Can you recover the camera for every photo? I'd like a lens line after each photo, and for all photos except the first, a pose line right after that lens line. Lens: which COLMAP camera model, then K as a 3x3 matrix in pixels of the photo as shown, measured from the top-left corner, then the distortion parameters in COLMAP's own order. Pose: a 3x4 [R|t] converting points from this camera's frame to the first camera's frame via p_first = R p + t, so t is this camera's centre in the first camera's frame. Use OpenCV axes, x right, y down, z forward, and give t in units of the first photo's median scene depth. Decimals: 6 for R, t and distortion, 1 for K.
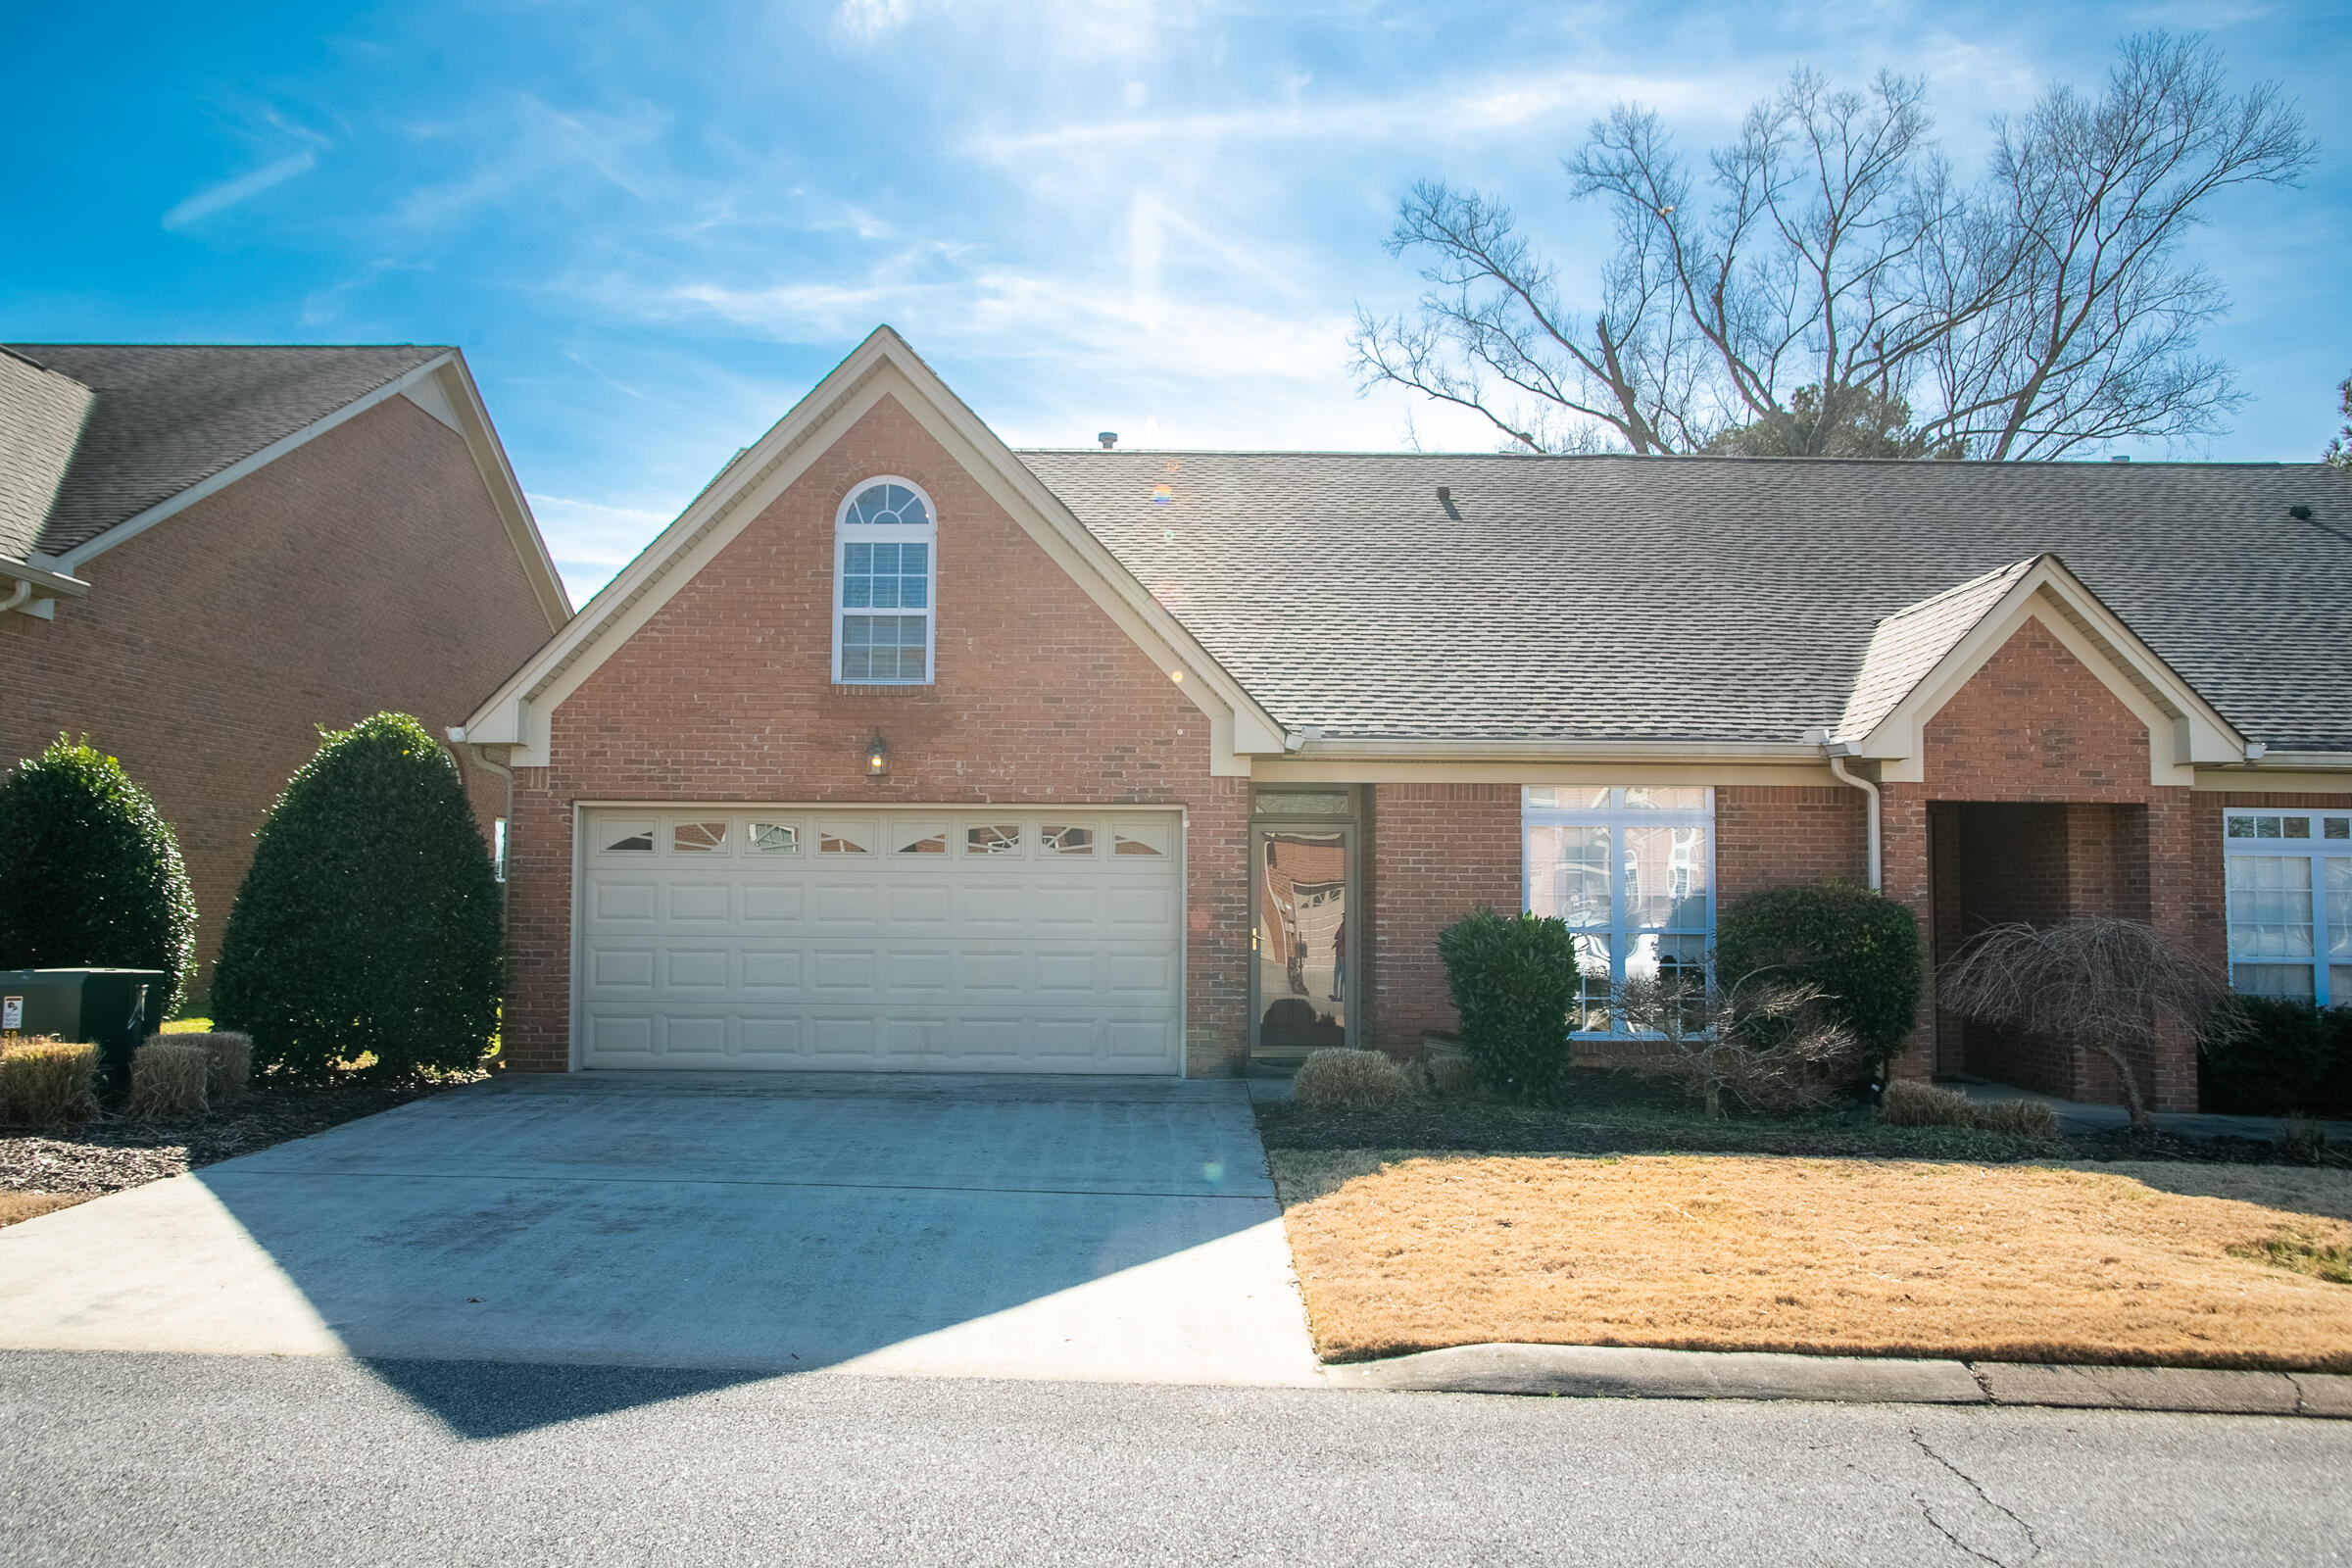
lens RADIAL K [[1825.6, 0, 1176.0], [0, 1825.6, 784.0], [0, 0, 1]] dist [-0.001594, -0.000840]
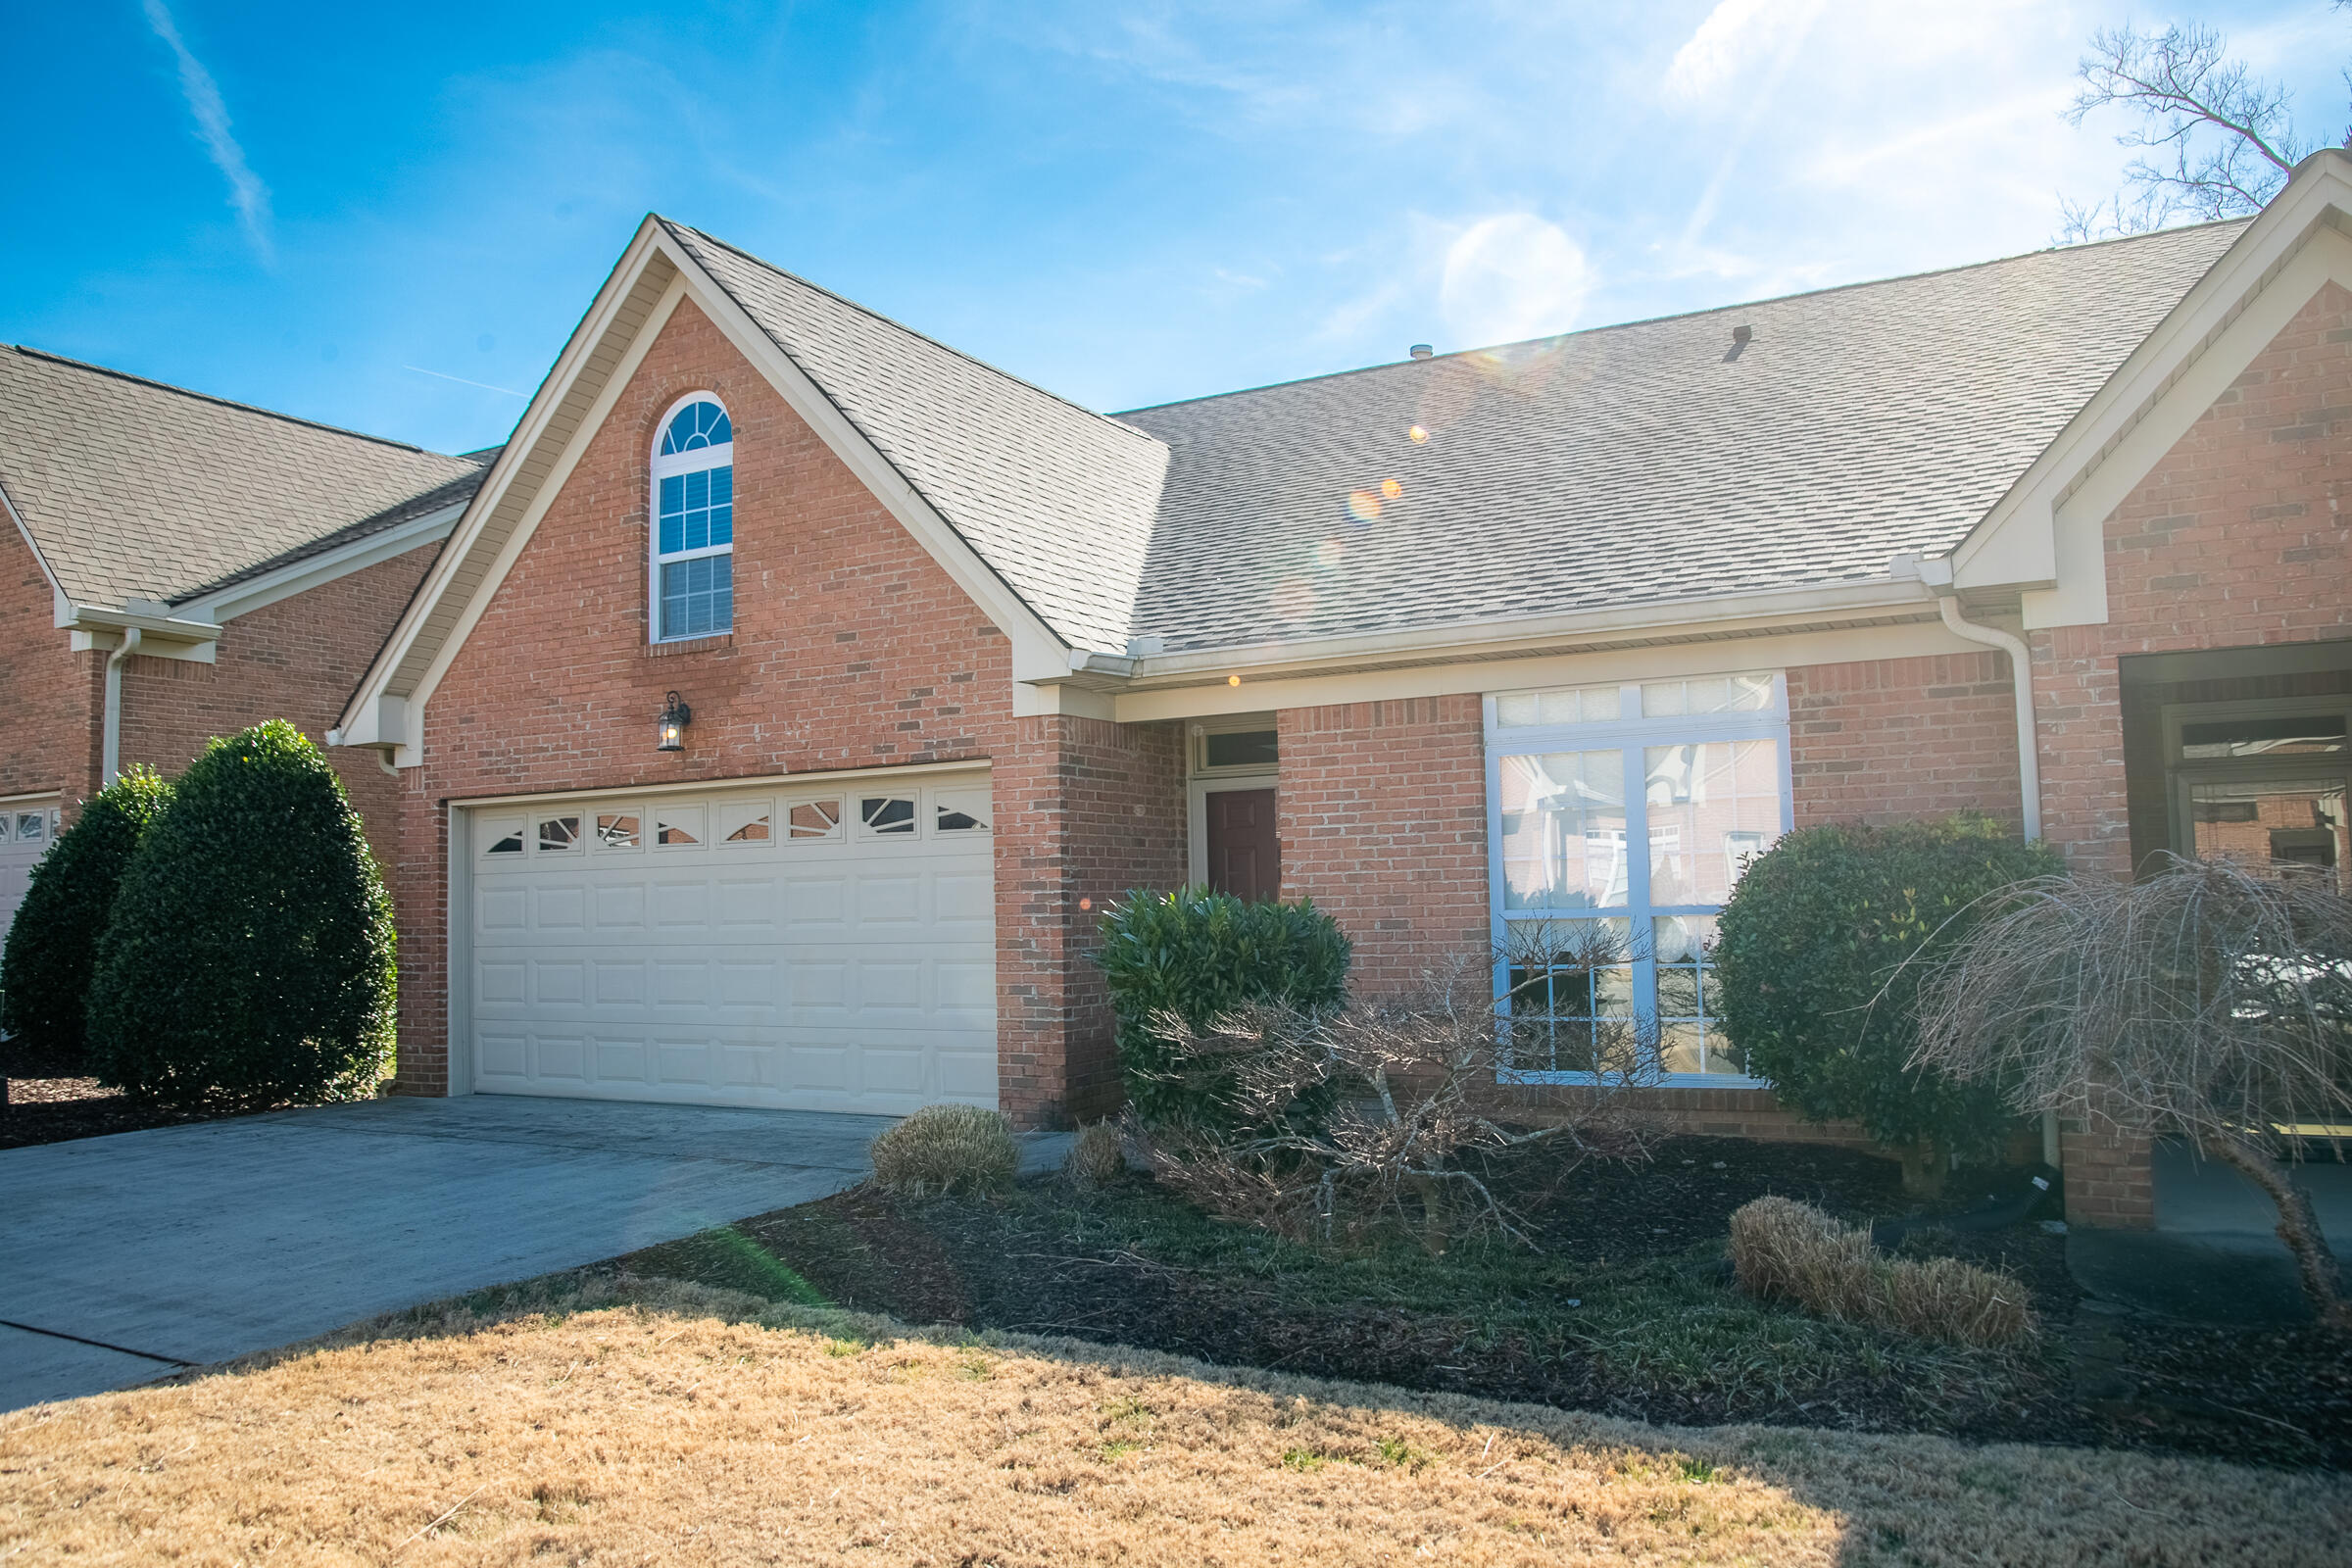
lens RADIAL K [[1697.8, 0, 1176.0], [0, 1697.8, 784.0], [0, 0, 1]] dist [-0.035452, 0.006039]
pose [[0.879155, -0.062616, -0.472403, 0.395399], [0.059549, 0.997995, -0.021459, 0.040715], [0.472800, -0.009265, 0.881121, 0.425176]]
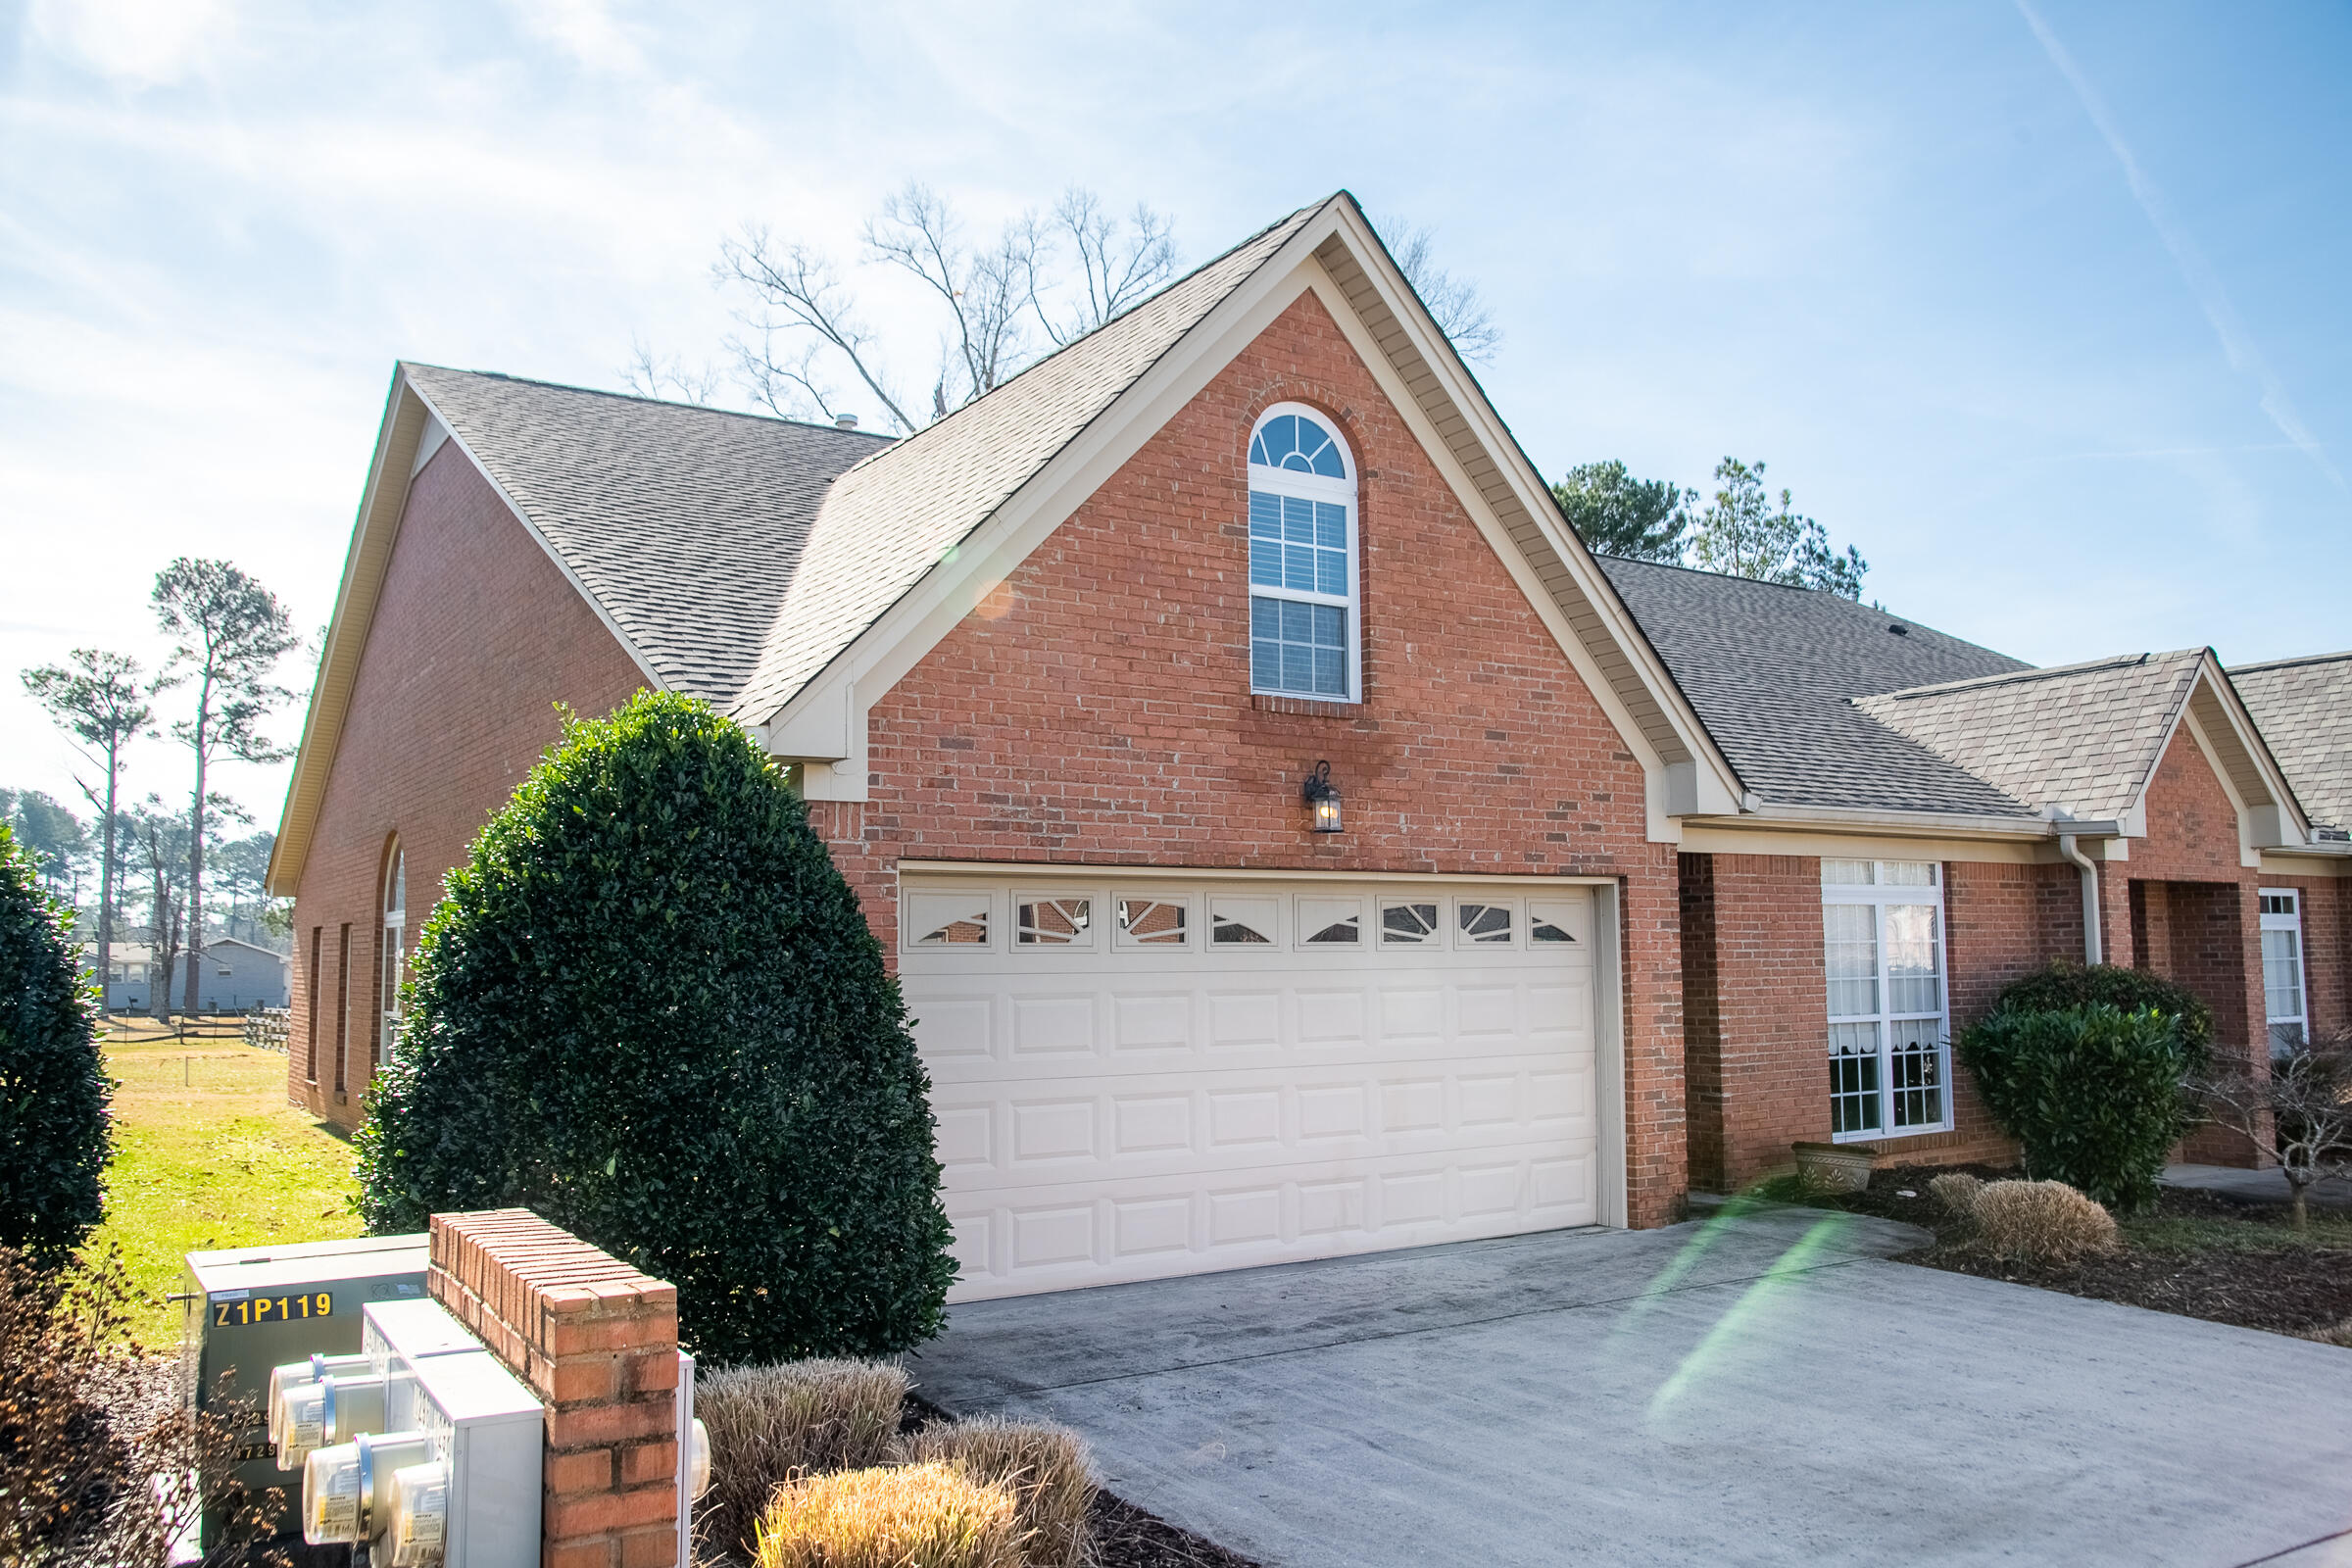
lens RADIAL K [[1759.4, 0, 1176.0], [0, 1759.4, 784.0], [0, 0, 1]] dist [-0.047945, -0.000072]
pose [[0.834876, 0.038976, 0.549056, -0.568893], [-0.020387, 0.998995, -0.039915, 0.005089], [-0.550060, 0.022130, 0.834832, 0.472172]]
